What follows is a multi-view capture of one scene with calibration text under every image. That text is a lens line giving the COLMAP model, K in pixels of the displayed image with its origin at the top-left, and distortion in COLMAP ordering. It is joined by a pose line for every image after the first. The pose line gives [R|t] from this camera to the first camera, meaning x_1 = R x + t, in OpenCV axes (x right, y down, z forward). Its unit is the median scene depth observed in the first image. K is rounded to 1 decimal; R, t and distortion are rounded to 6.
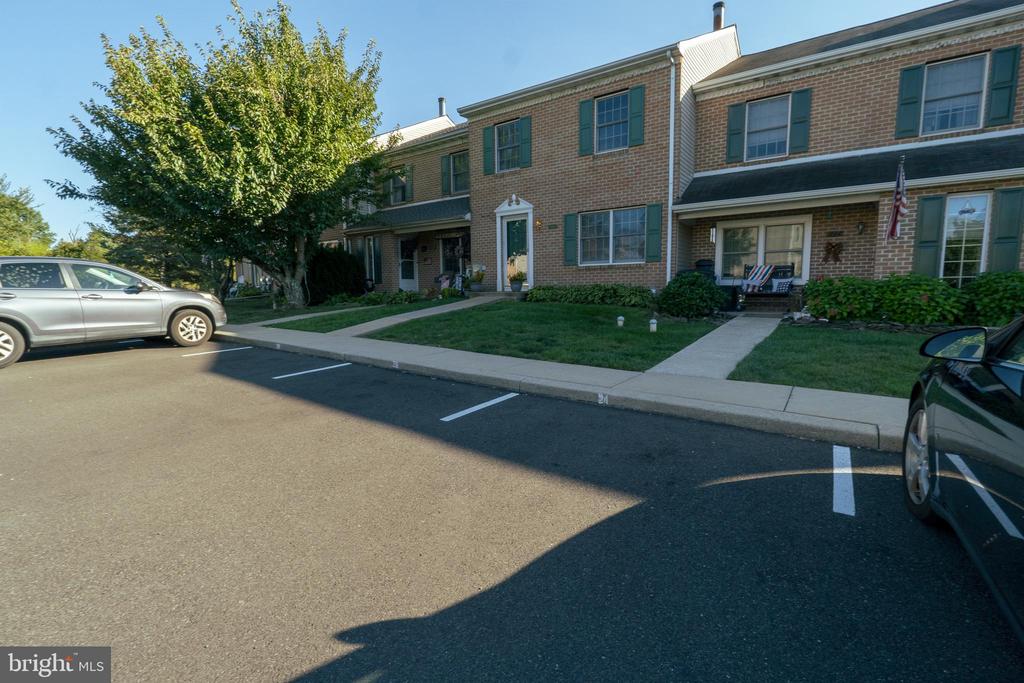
lens RADIAL K [[467.3, 0, 508.7], [0, 467.3, 343.7], [0, 0, 1]] dist [-0.009390, 0.000363]
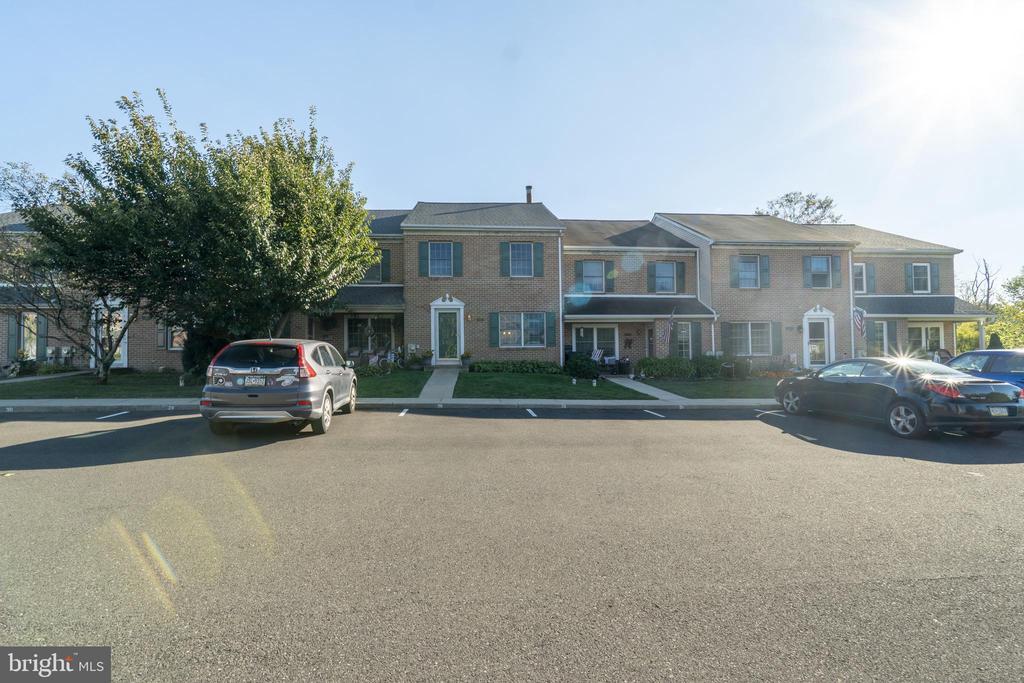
lens RADIAL K [[467.3, 0, 508.1], [0, 467.3, 349.4], [0, 0, 1]] dist [-0.009390, 0.000363]
pose [[0.764373, 0.013410, 0.644635, -0.835021], [0.075821, 0.990978, -0.110519, 0.005483], [-0.640301, 0.133355, 0.756460, -0.140627]]
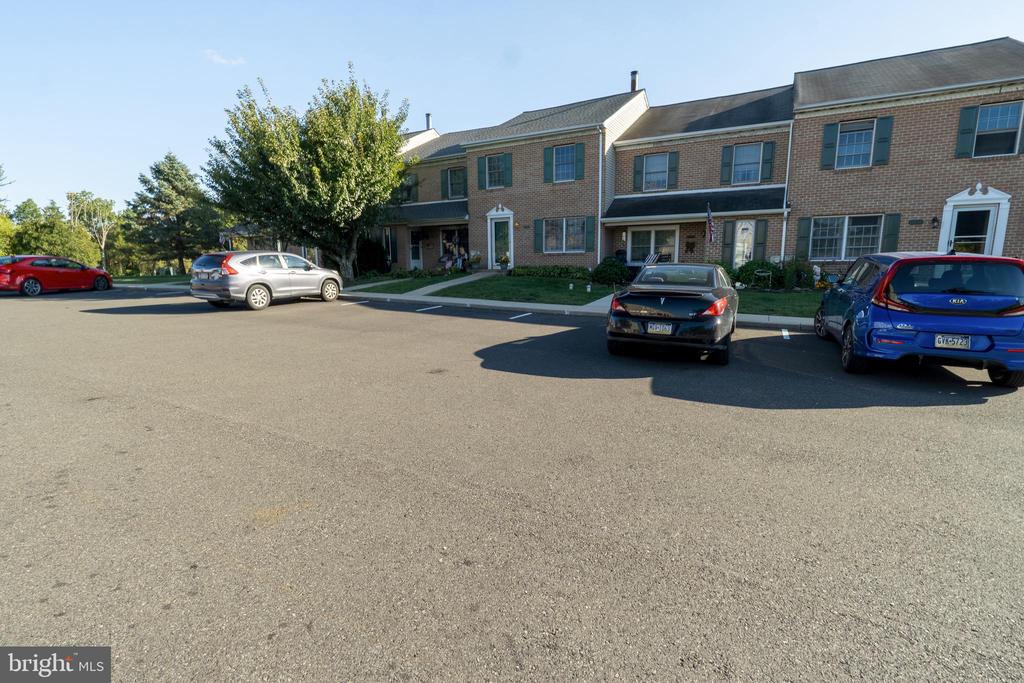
lens RADIAL K [[467.3, 0, 512.7], [0, 467.3, 342.5], [0, 0, 1]] dist [-0.009390, 0.000363]
pose [[0.992495, -0.017056, 0.121093, -0.156963], [0.011228, 0.998753, 0.048649, 0.058406], [-0.121771, -0.046924, 0.991448, -0.583883]]
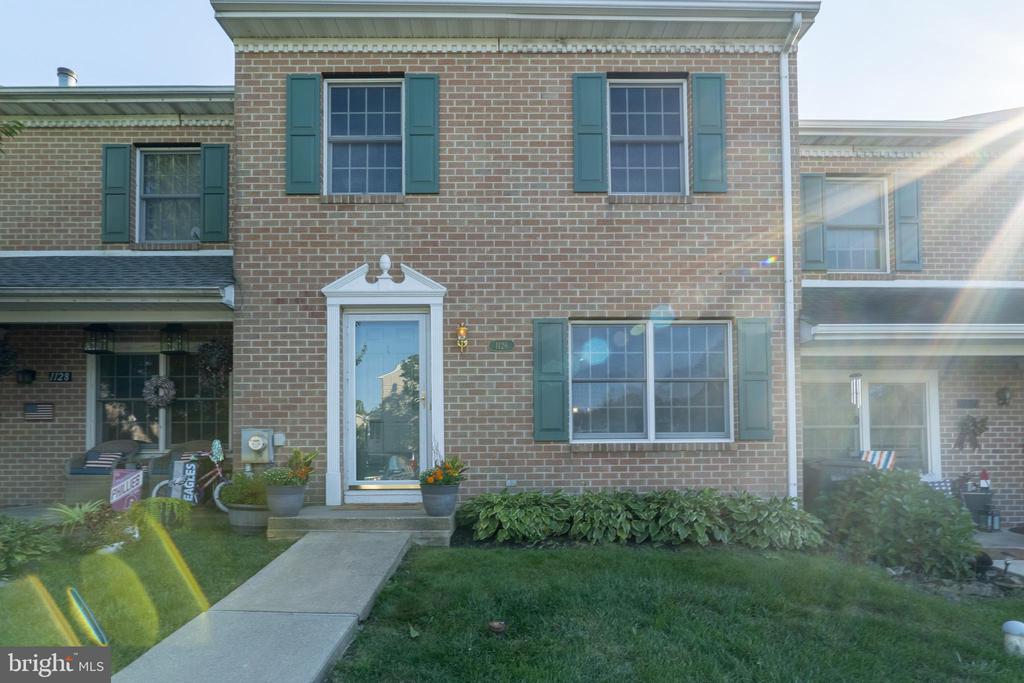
lens RADIAL K [[546.9, 0, 520.9], [0, 546.9, 437.1], [0, 0, 1]] dist [-0.005416, 0.000622]
pose [[0.800197, 0.022787, 0.599304, -0.190808], [0.067142, 0.989592, -0.127275, -0.120651], [-0.595967, 0.142083, 0.790339, 0.683893]]
